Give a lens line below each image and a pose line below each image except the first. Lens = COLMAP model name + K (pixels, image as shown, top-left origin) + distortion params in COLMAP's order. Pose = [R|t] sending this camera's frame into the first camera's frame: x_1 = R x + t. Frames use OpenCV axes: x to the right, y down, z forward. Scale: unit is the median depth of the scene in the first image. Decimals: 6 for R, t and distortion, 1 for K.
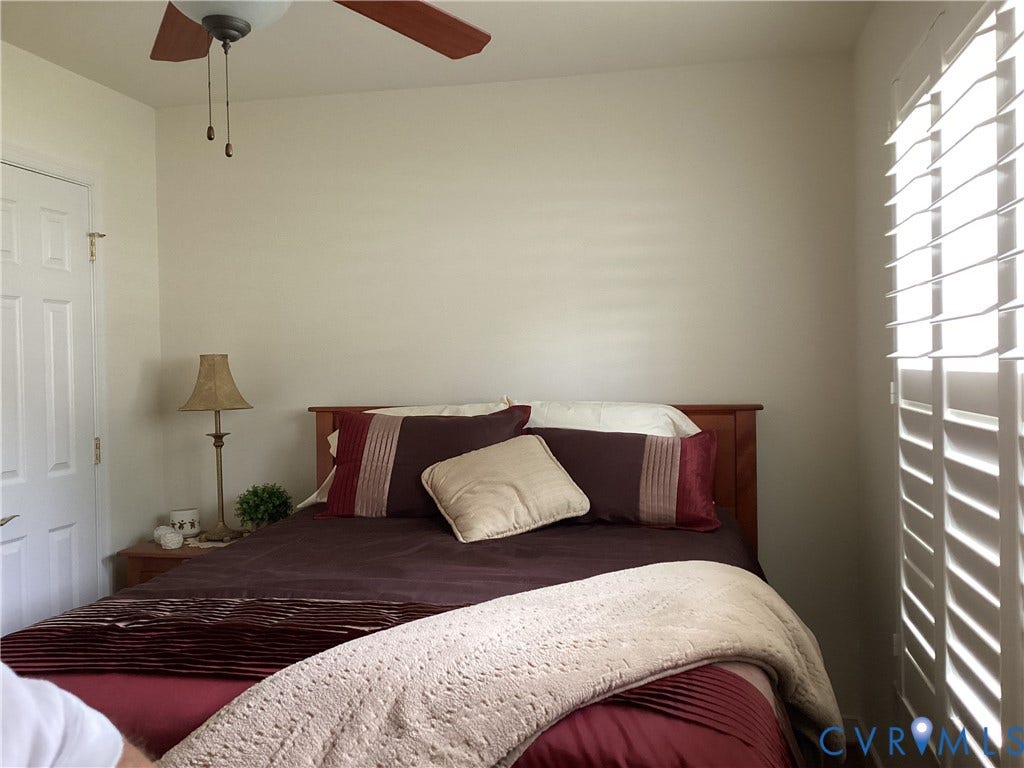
lens RADIAL K [[942.8, 0, 511.0], [0, 942.8, 403.4], [0, 0, 1]] dist [0.121723, -0.210539]
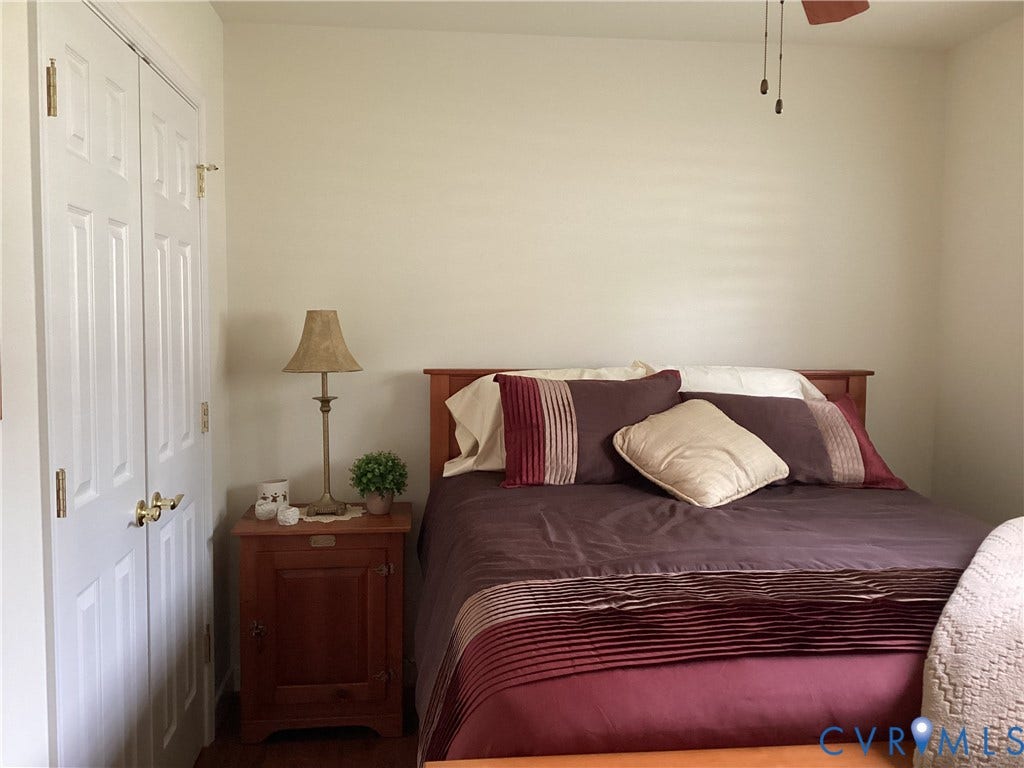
lens RADIAL K [[942.8, 0, 511.0], [0, 942.8, 403.4], [0, 0, 1]] dist [0.121723, -0.210539]
pose [[0.950093, -0.003514, 0.311947, -0.464112], [-0.011127, 0.998919, 0.045140, -0.005889], [-0.311768, -0.046358, 0.949027, 0.092854]]
